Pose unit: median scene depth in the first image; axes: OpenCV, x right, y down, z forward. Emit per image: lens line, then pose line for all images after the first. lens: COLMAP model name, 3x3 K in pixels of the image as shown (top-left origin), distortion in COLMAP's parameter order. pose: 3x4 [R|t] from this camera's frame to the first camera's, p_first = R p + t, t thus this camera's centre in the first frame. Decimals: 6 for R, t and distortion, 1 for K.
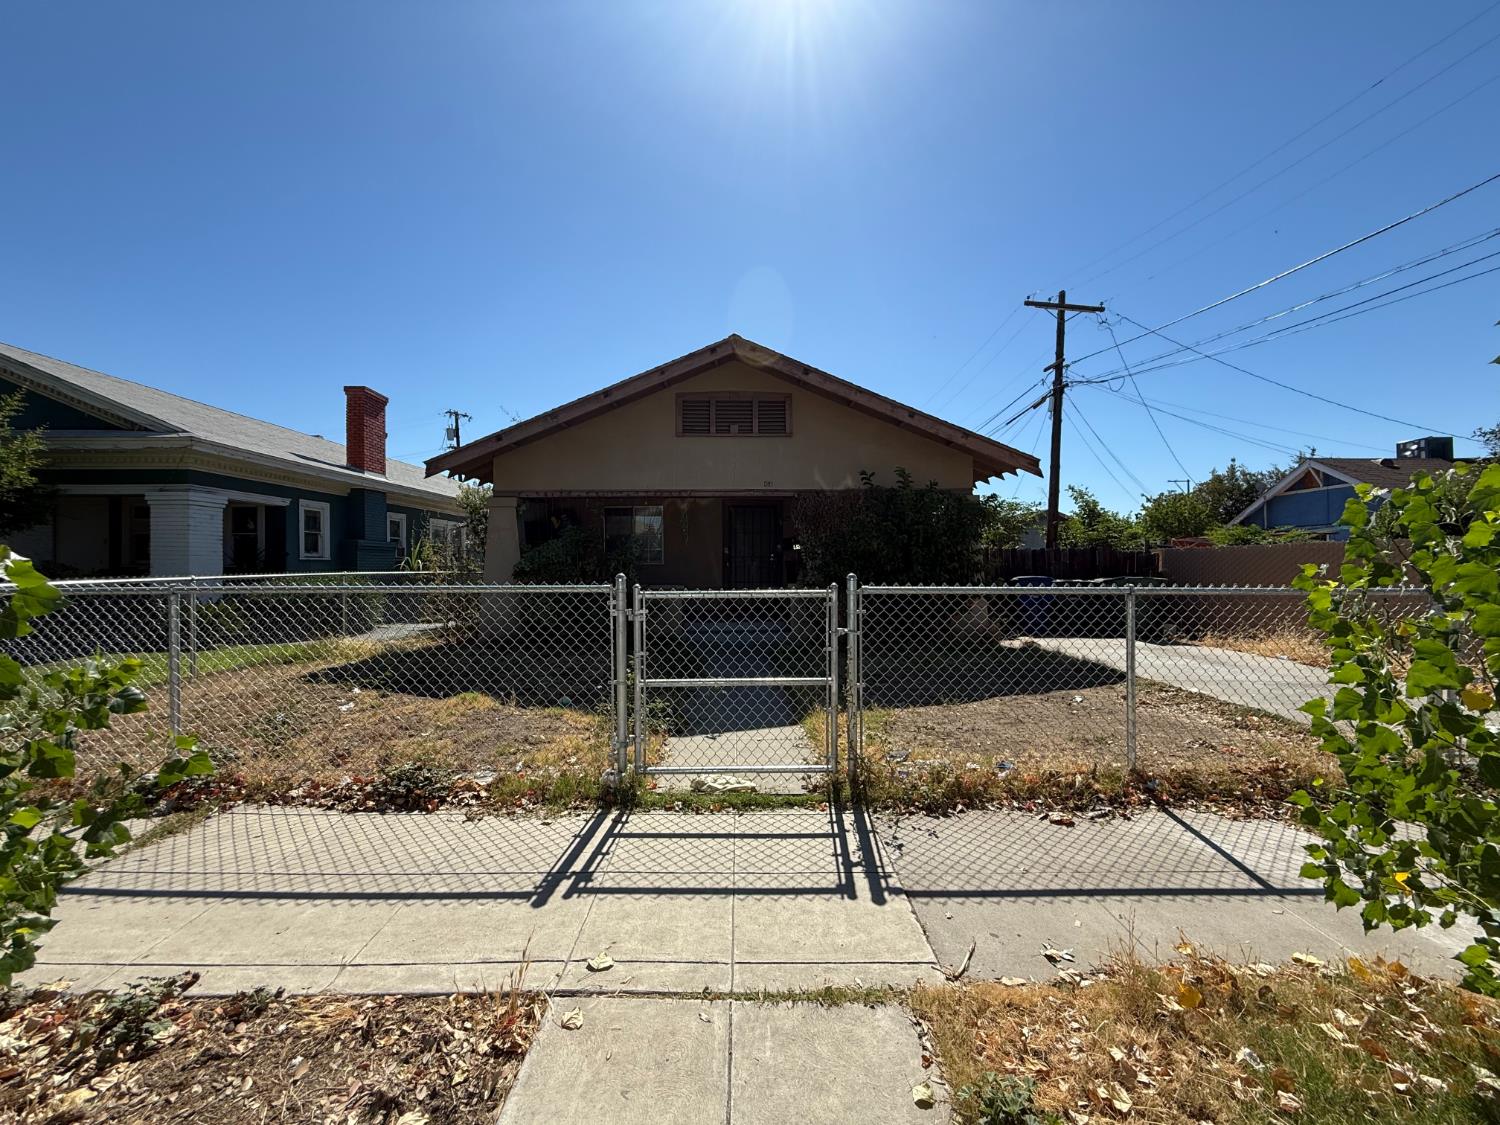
lens RADIAL K [[596.4, 0, 747.4], [0, 596.4, 561.2], [0, 0, 1]] dist [0.000237, -0.000179]
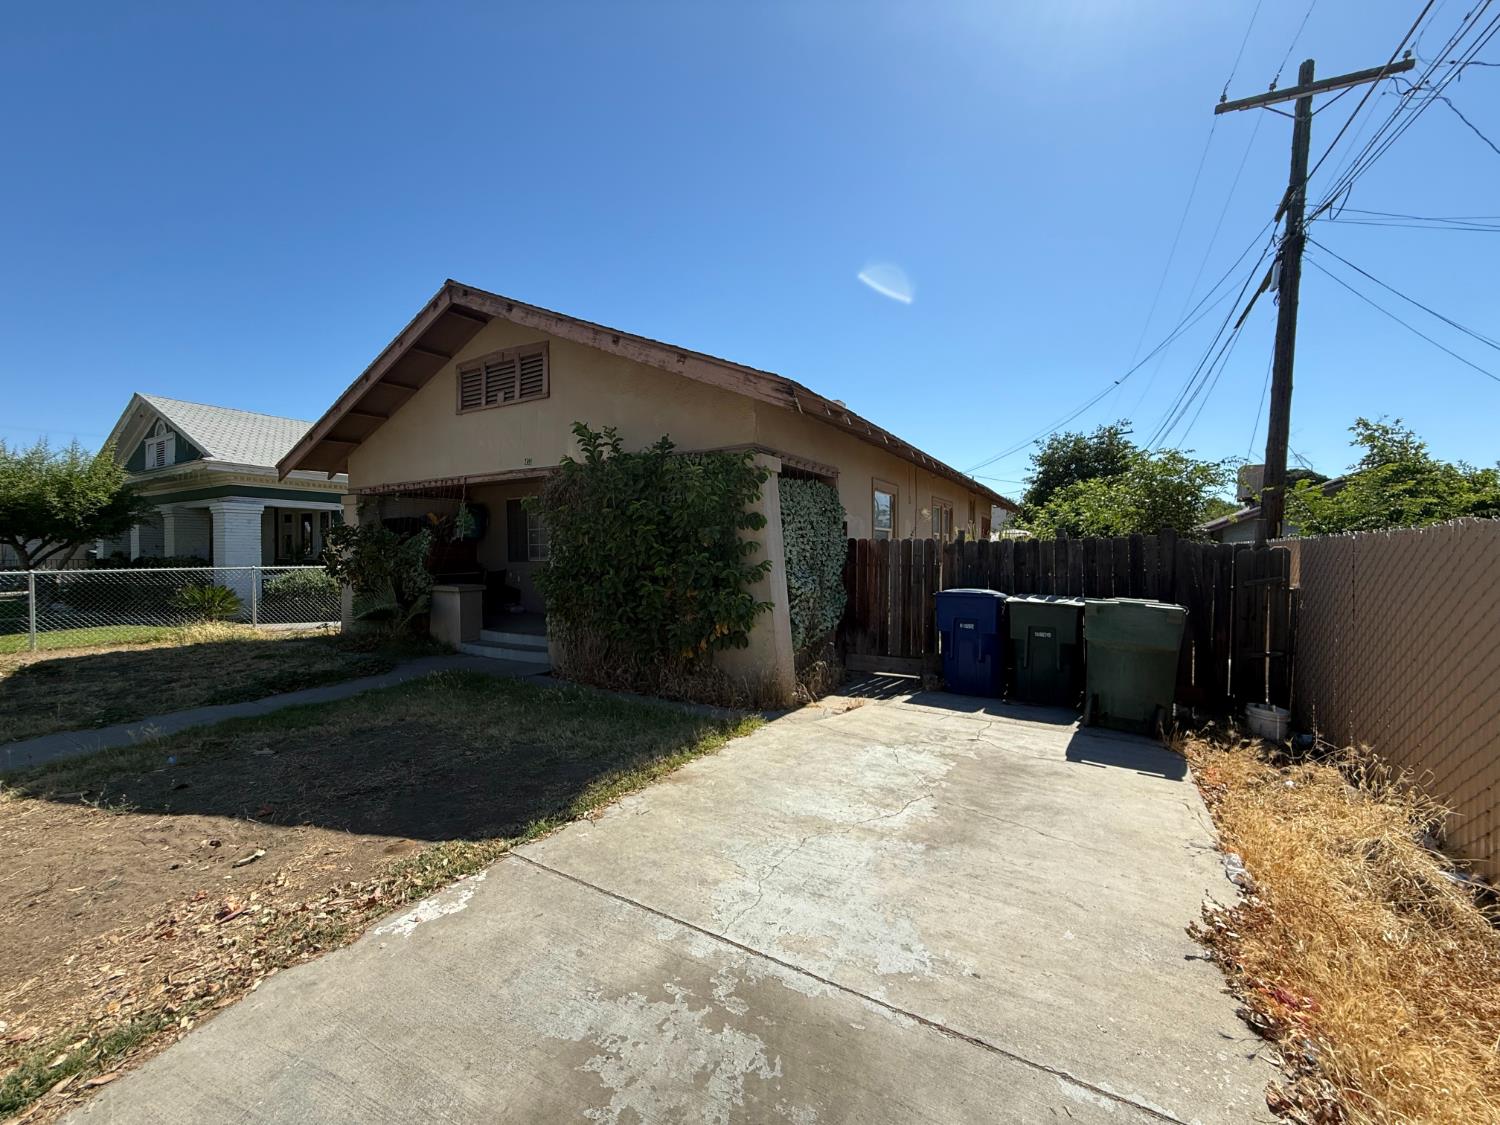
lens RADIAL K [[596.4, 0, 747.7], [0, 596.4, 564.6], [0, 0, 1]] dist [0.000237, -0.000179]
pose [[0.855317, 0.013607, -0.517926, 0.689313], [-0.000263, 0.999666, 0.025829, -0.015294], [0.518105, -0.021956, 0.855035, 0.475055]]
